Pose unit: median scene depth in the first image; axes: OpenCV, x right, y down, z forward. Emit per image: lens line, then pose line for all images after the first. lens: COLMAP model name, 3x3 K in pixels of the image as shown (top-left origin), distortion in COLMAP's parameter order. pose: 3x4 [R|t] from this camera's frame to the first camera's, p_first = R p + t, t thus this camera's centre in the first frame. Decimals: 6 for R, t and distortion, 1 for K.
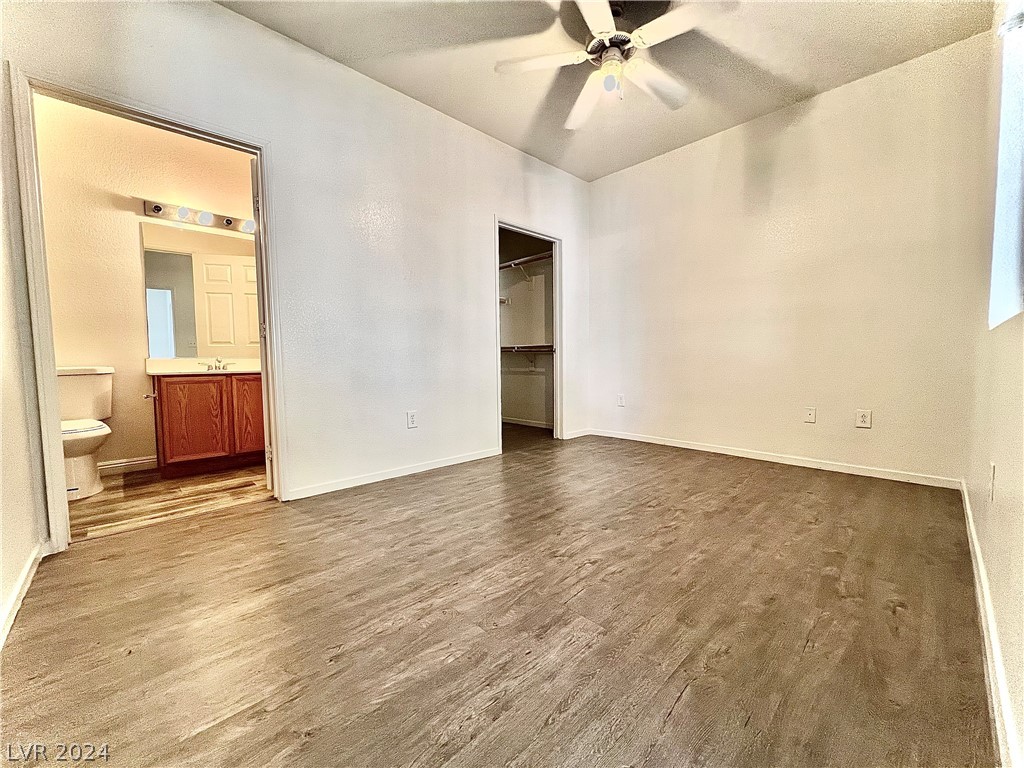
lens RADIAL K [[408.6, 0, 513.5], [0, 408.6, 383.6], [0, 0, 1]] dist [-0.002680, 0.000310]
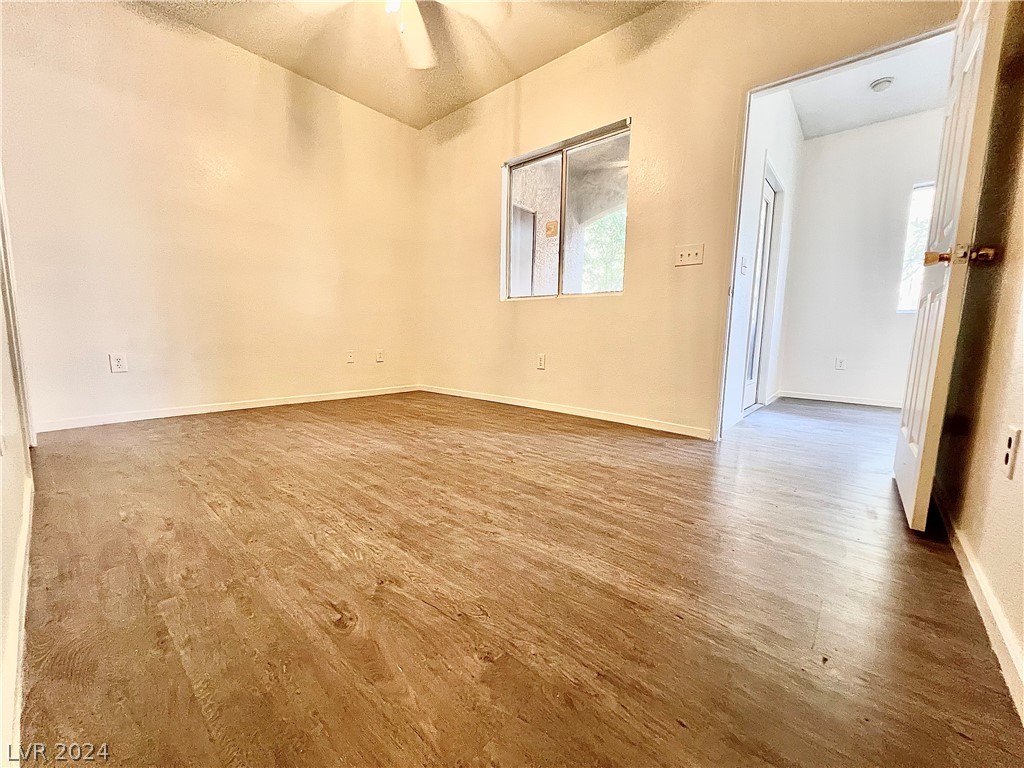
lens RADIAL K [[408.6, 0, 513.5], [0, 408.6, 383.6], [0, 0, 1]] dist [-0.002680, 0.000310]
pose [[-0.085989, -0.114348, 0.989712, -0.968311], [0.037991, 0.992293, 0.117947, 0.048316], [-0.995572, 0.047742, -0.080982, 0.988512]]
